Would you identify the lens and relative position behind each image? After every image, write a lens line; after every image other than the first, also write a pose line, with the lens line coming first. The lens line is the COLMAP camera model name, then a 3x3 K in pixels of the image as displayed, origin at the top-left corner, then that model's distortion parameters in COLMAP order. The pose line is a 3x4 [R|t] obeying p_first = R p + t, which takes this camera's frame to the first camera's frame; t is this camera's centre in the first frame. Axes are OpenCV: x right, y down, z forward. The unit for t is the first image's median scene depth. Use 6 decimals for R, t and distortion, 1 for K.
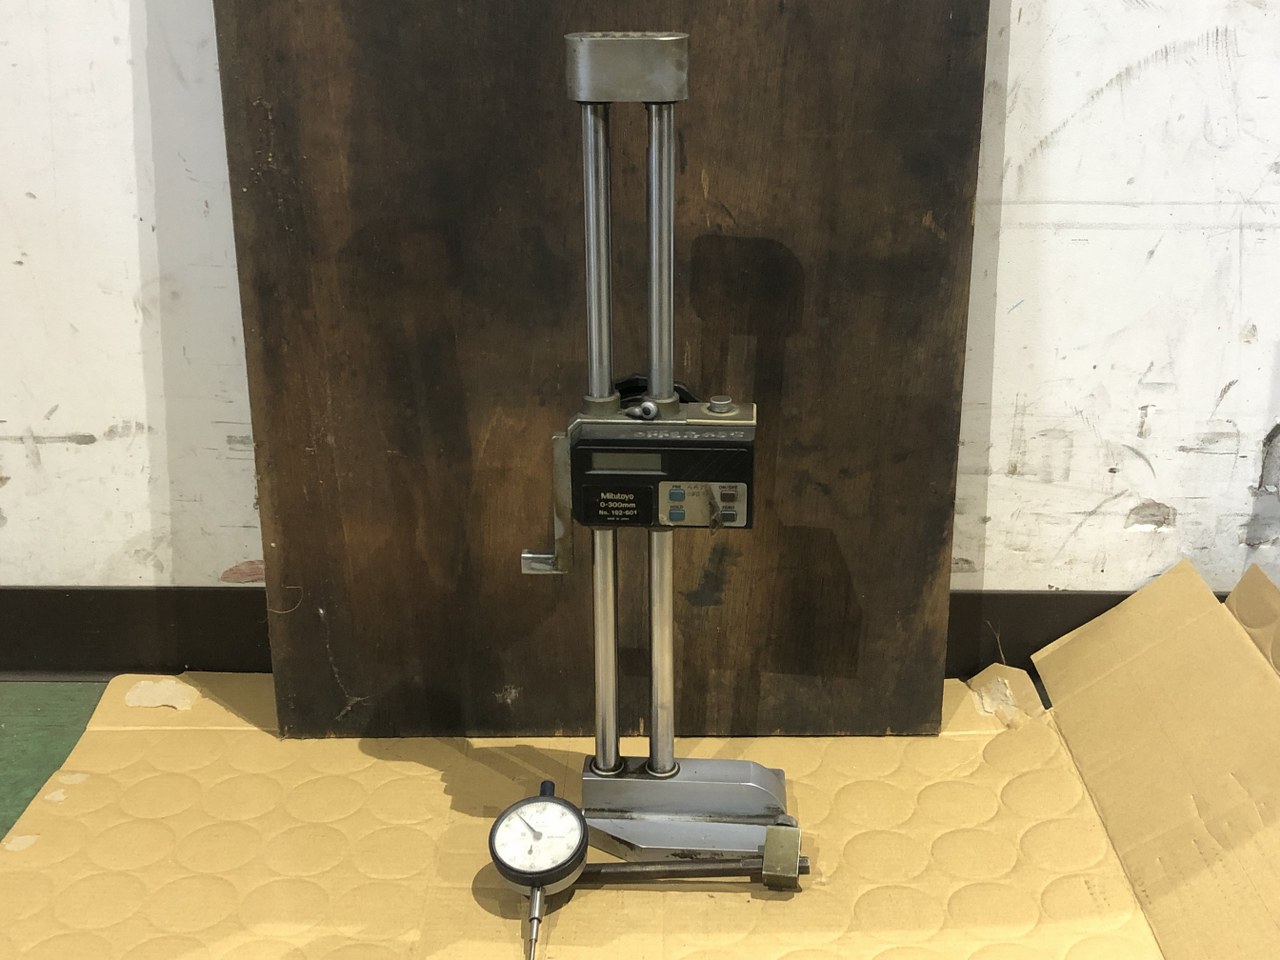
lens RADIAL K [[1455.8, 0, 640.0], [0, 1455.8, 480.0], [0, 0, 1]] dist [0.121612, -0.556112]
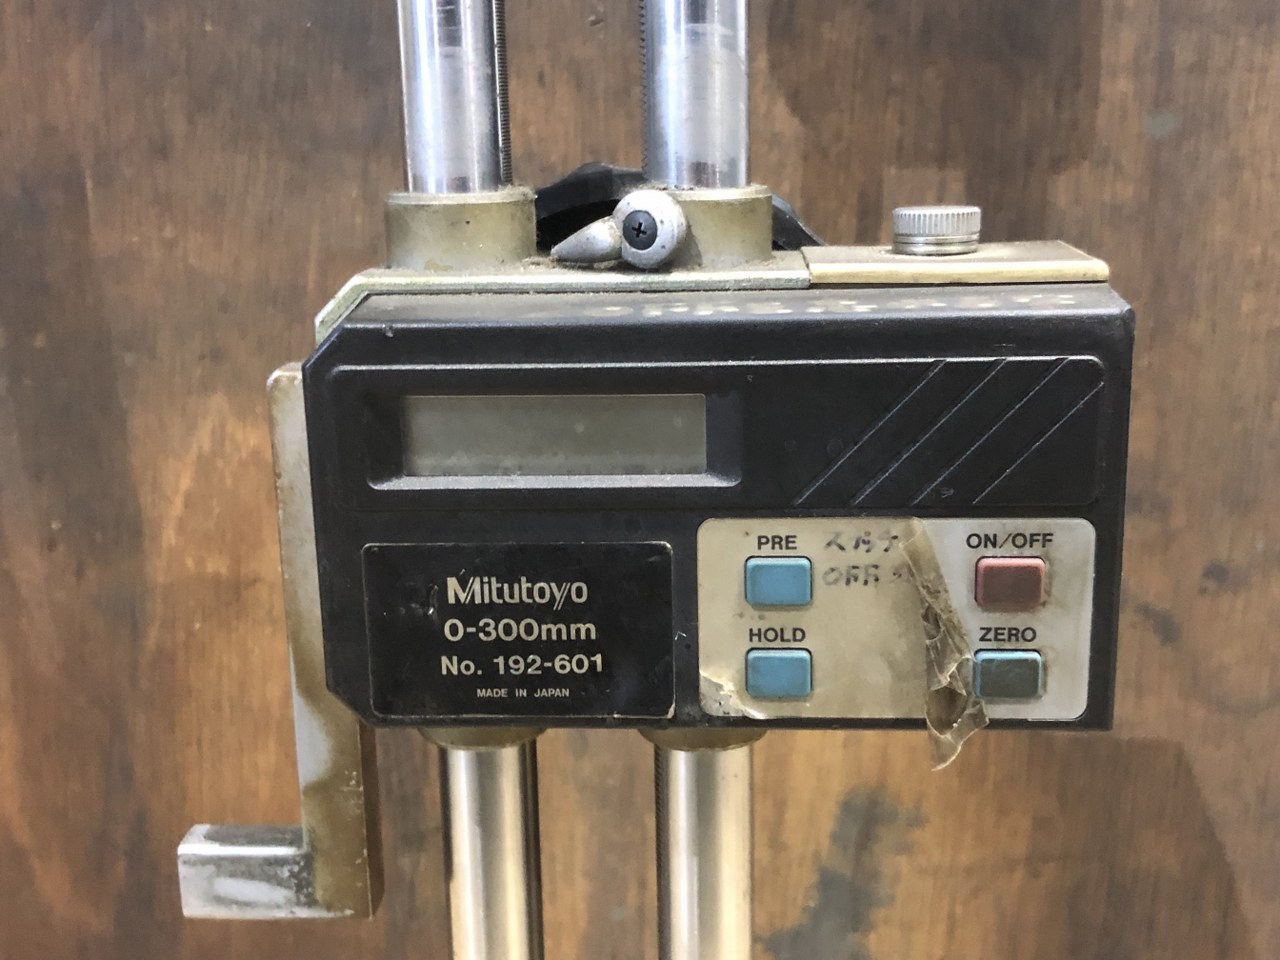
lens RADIAL K [[1455.8, 0, 640.0], [0, 1455.8, 480.0], [0, 0, 1]] dist [0.121612, -0.556112]
pose [[0.999885, -0.014680, -0.003783, 0.004547], [0.013894, 0.987225, -0.158723, 0.028727], [0.006064, 0.158652, 0.987316, 0.726476]]
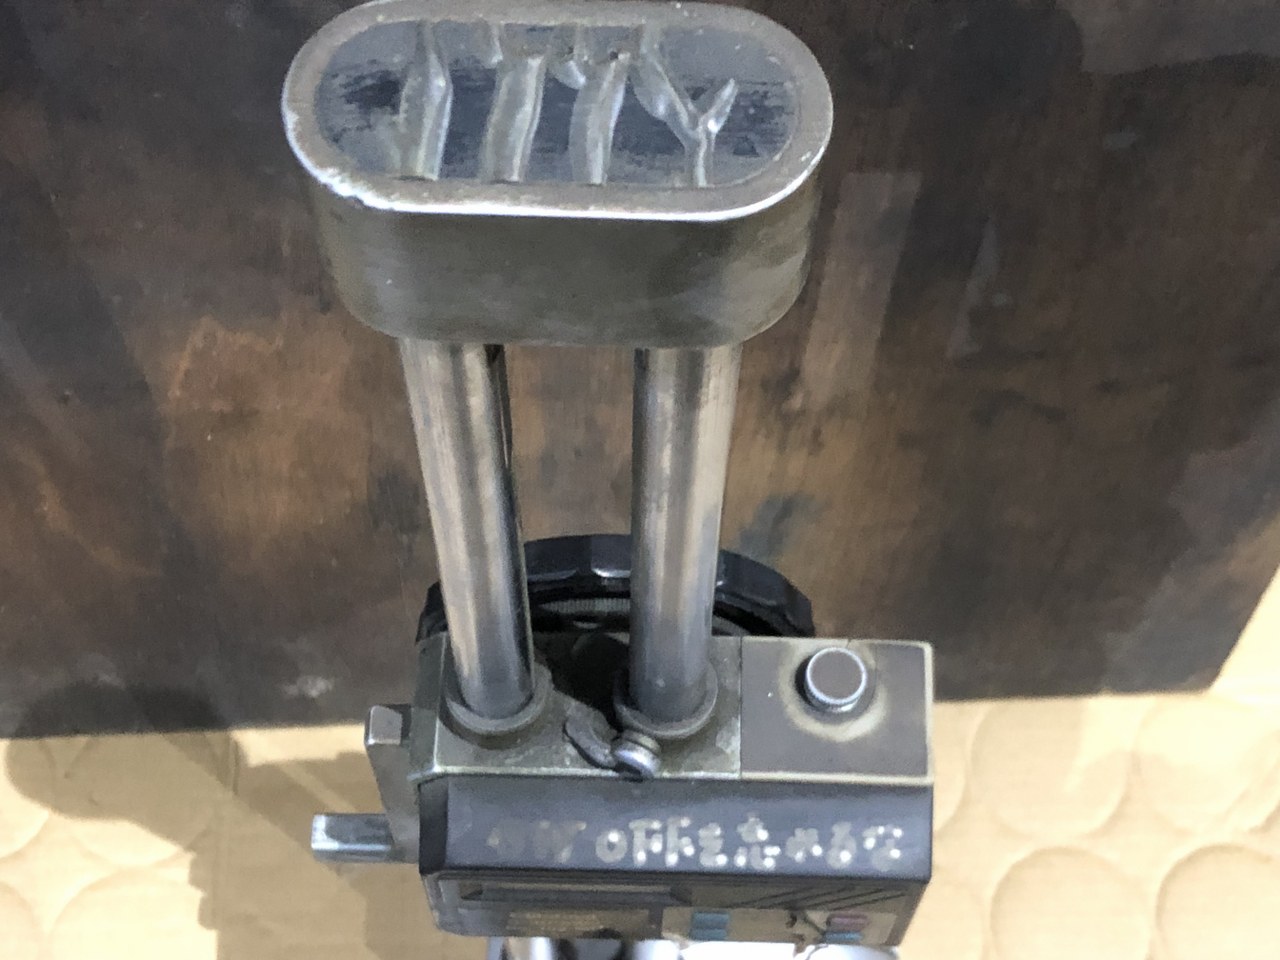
lens RADIAL K [[2127.5, 0, 640.0], [0, 2127.5, 480.0], [0, 0, 1]] dist [0.038356, 0.010582]
pose [[0.999040, -0.027494, 0.034101, -0.007511], [-0.002596, 0.739953, 0.672653, -0.418699], [-0.043726, -0.672096, 0.739171, 0.626771]]
